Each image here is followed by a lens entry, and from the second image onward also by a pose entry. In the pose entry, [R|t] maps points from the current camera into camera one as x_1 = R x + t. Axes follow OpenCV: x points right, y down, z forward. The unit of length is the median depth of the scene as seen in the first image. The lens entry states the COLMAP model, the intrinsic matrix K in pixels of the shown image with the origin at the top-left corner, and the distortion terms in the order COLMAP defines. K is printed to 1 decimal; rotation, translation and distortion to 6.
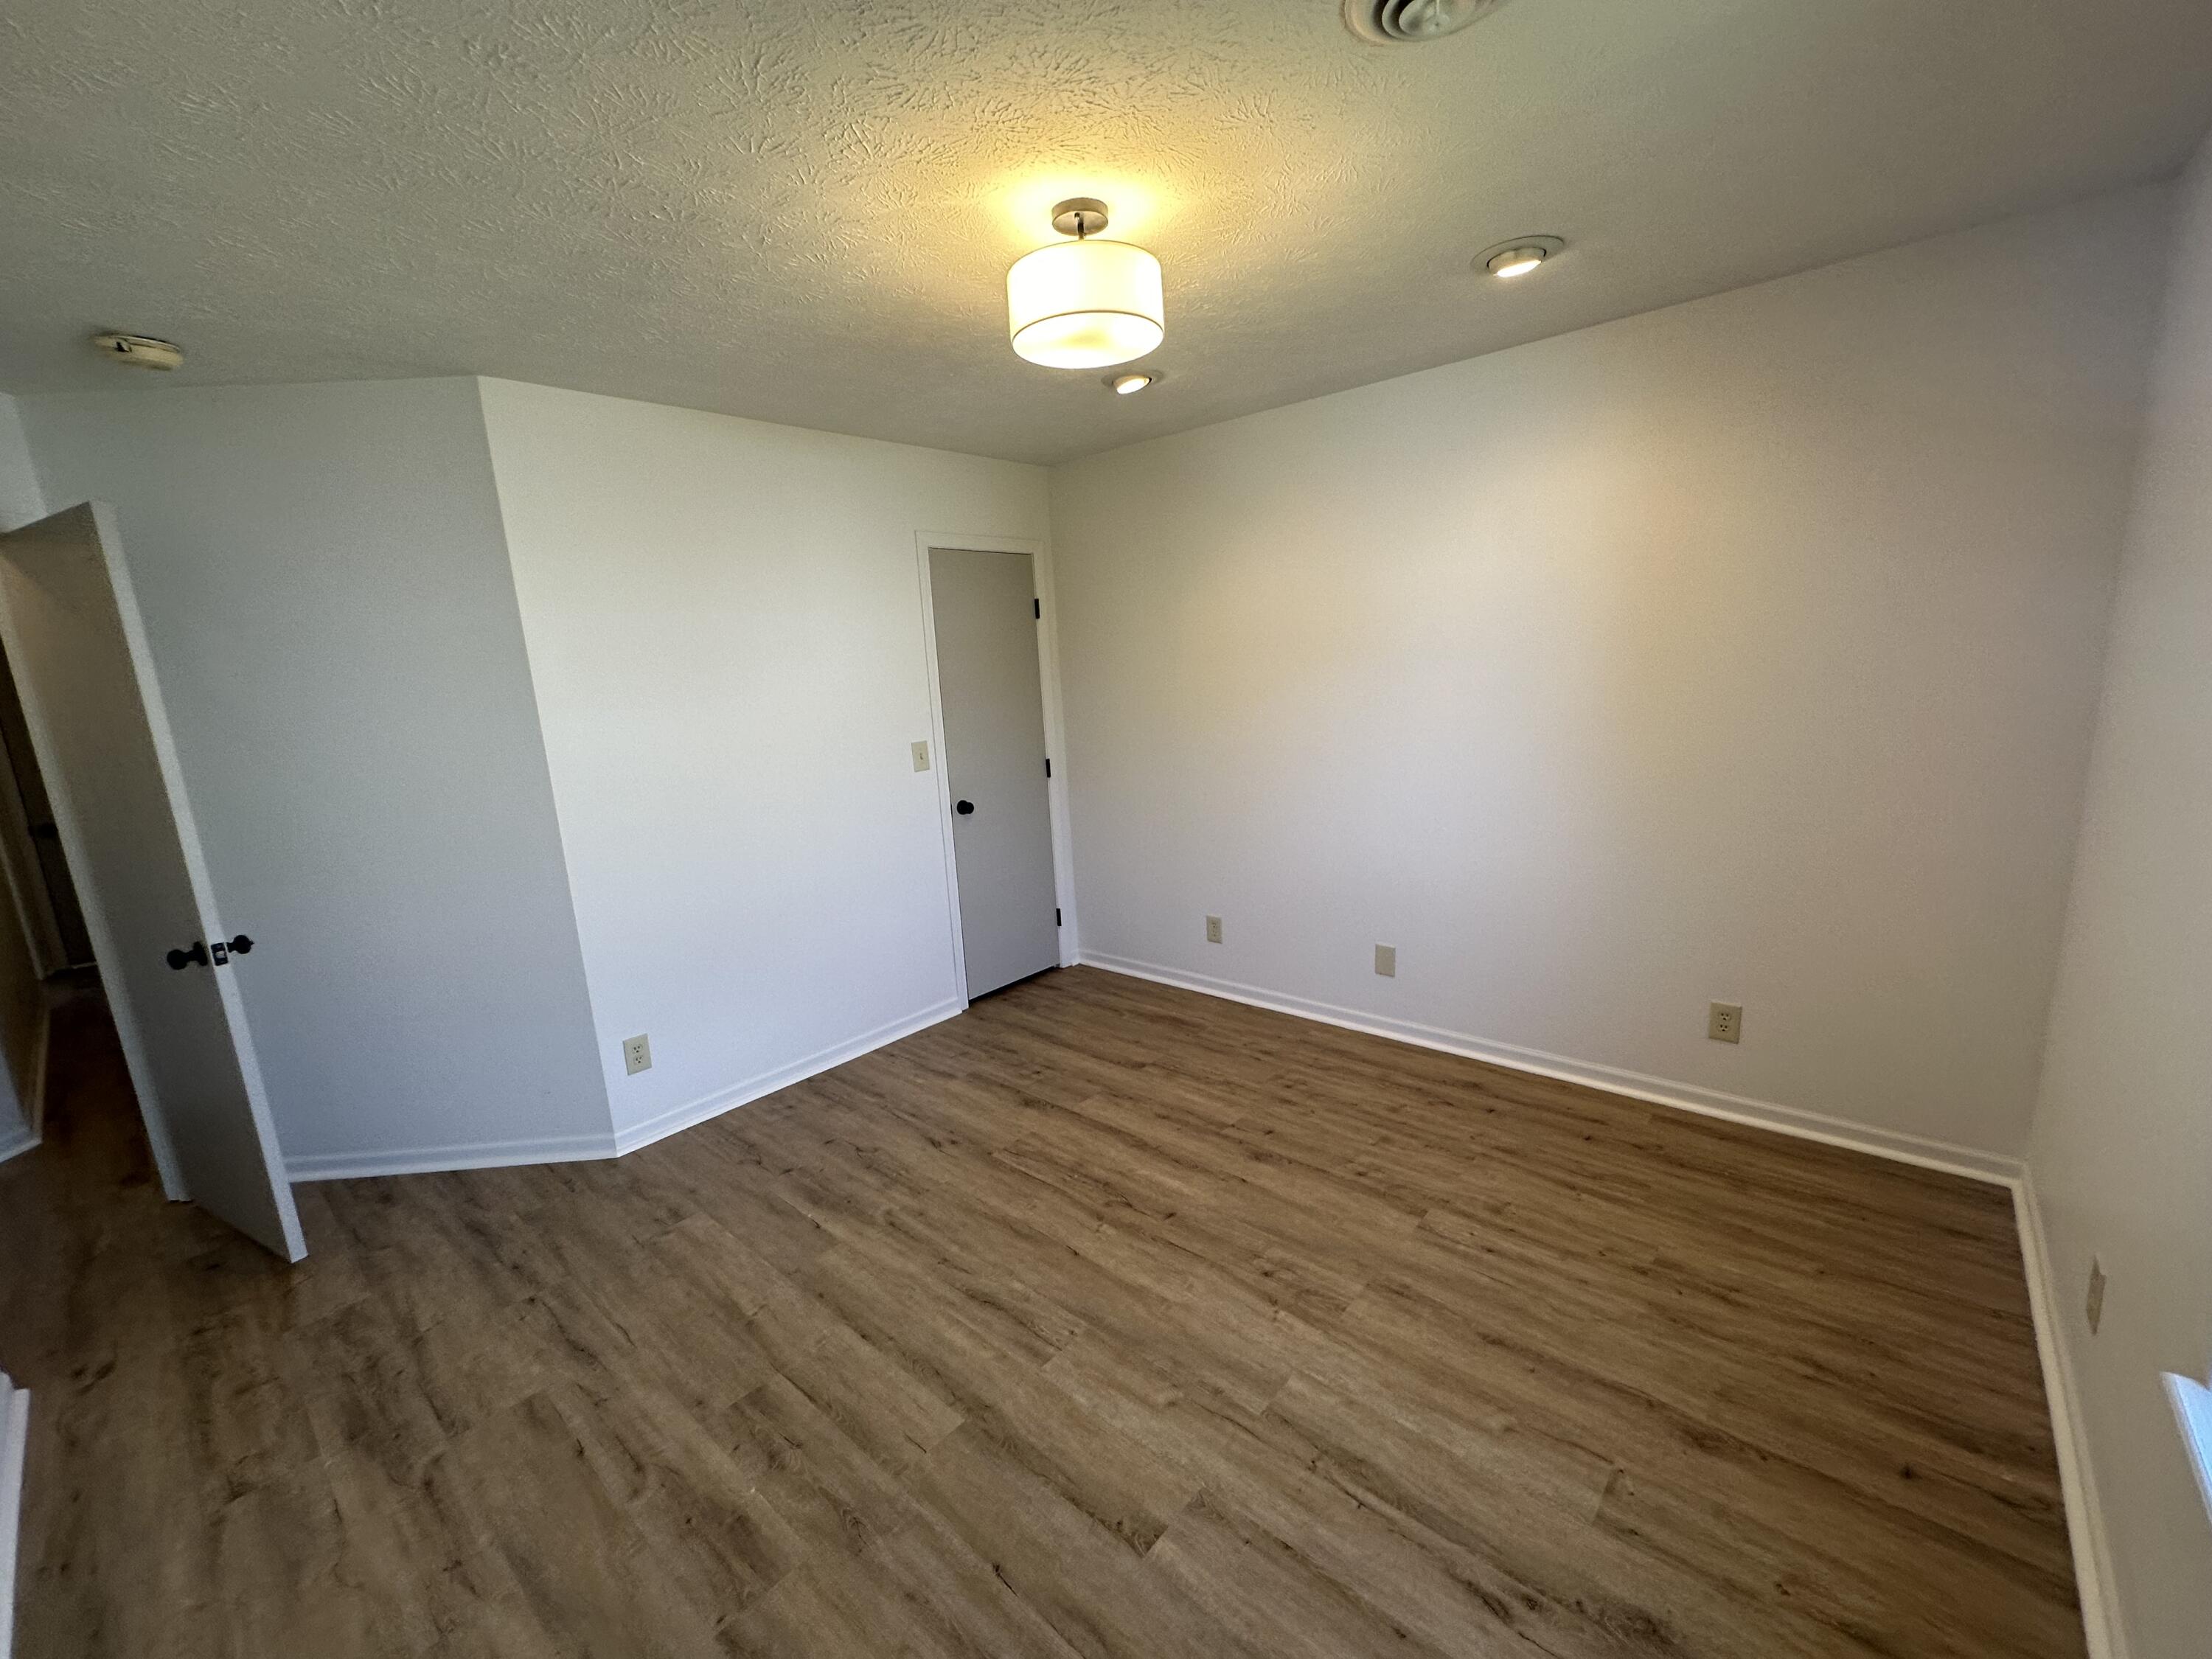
lens RADIAL K [[892.9, 0, 1106.0], [0, 892.9, 829.5], [0, 0, 1]] dist [0.000268, -0.000234]
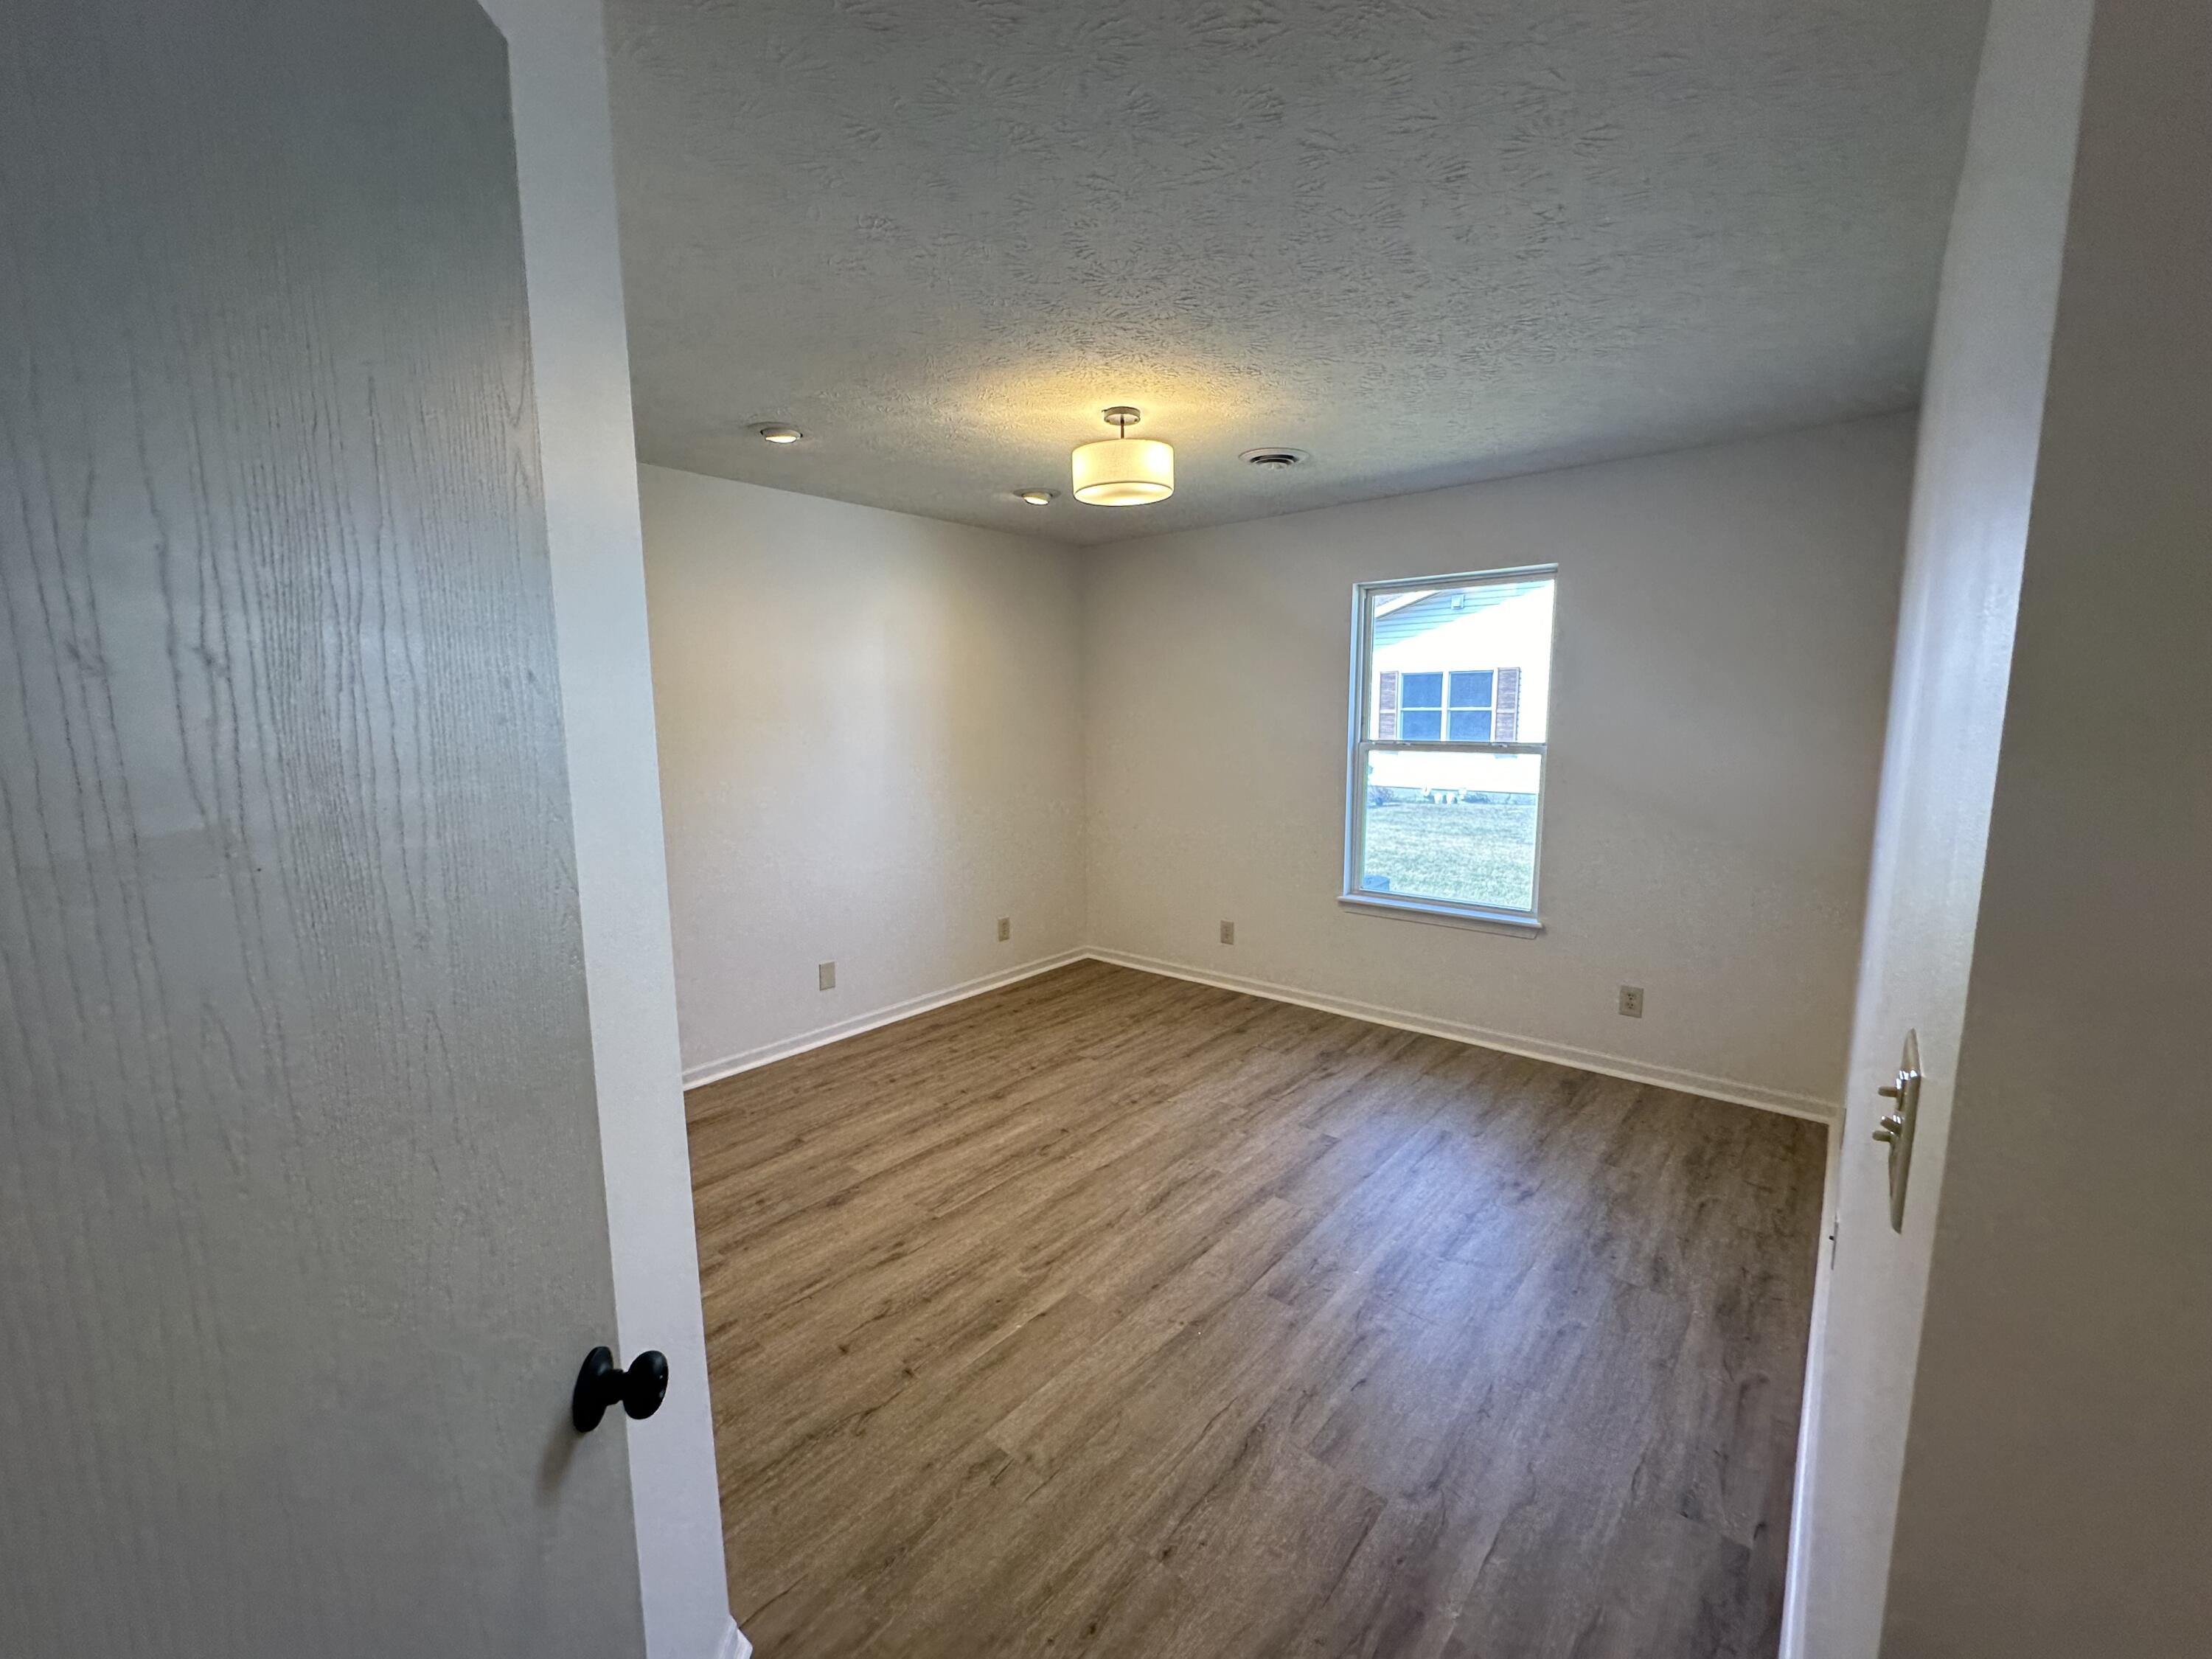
lens RADIAL K [[892.9, 0, 1106.0], [0, 892.9, 829.5], [0, 0, 1]] dist [0.000268, -0.000234]
pose [[-0.009604, -0.077190, 0.996970, -1.194209], [0.200133, 0.976695, 0.077548, -0.080559], [-0.979722, 0.200271, 0.006068, 0.858699]]
